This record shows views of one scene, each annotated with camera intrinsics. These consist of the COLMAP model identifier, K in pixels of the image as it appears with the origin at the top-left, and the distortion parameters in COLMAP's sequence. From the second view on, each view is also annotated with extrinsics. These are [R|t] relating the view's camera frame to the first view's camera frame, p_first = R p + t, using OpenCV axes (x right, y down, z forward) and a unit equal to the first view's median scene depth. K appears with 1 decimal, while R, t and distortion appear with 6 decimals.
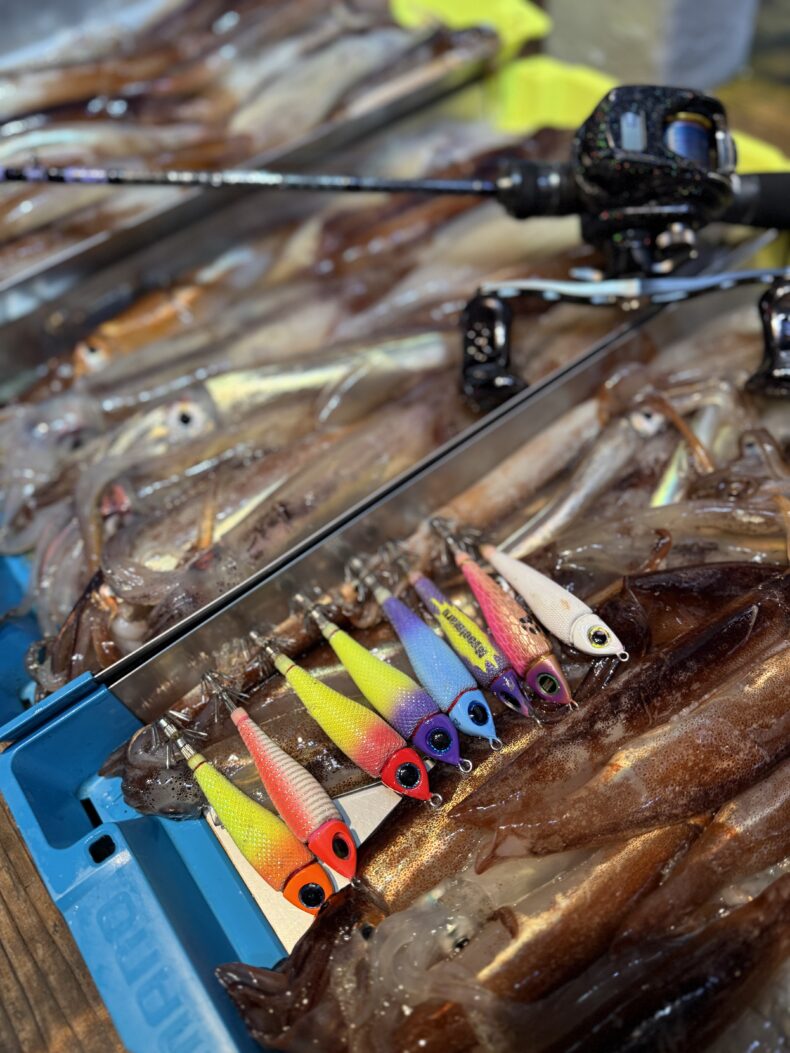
lens RADIAL K [[721.7, 0, 395.0], [0, 721.7, 526.5], [0, 0, 1]] dist [0.056541, -0.102273]
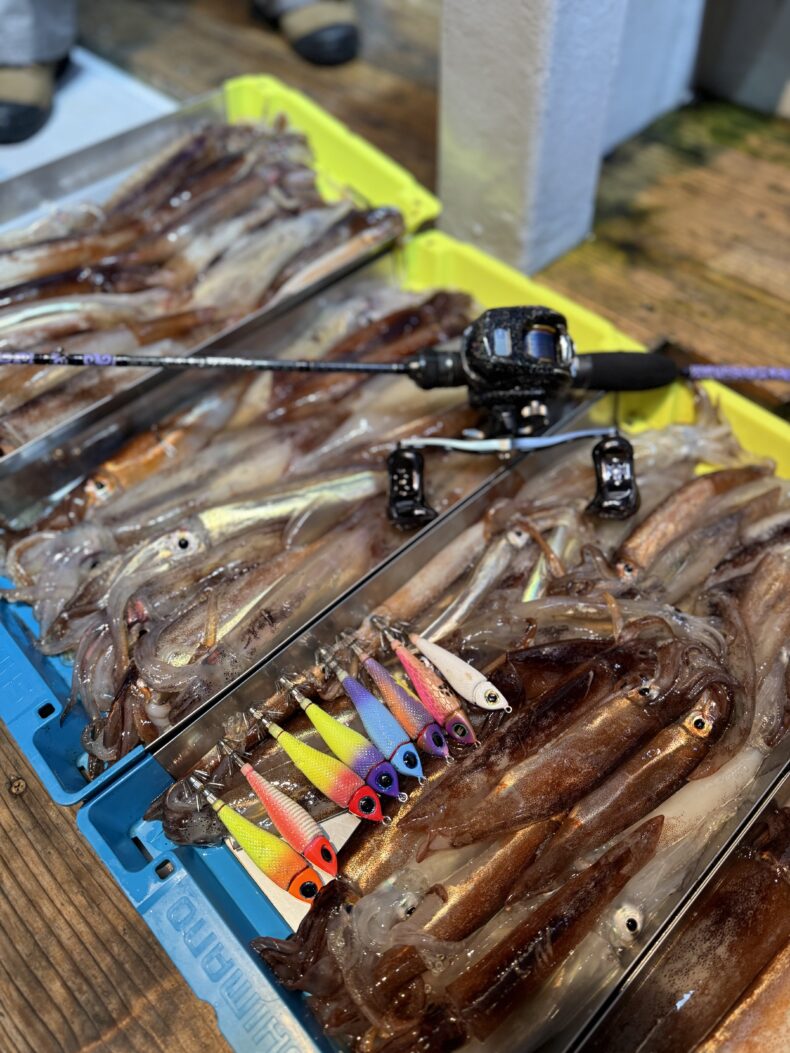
lens RADIAL K [[719.7, 0, 395.0], [0, 719.7, 526.5], [0, 0, 1]] dist [0.085343, -0.155241]
pose [[0.989228, -0.021799, 0.144748, -0.112894], [0.027461, 0.998929, -0.037229, -0.138164], [-0.143781, 0.040803, 0.988768, -0.421762]]
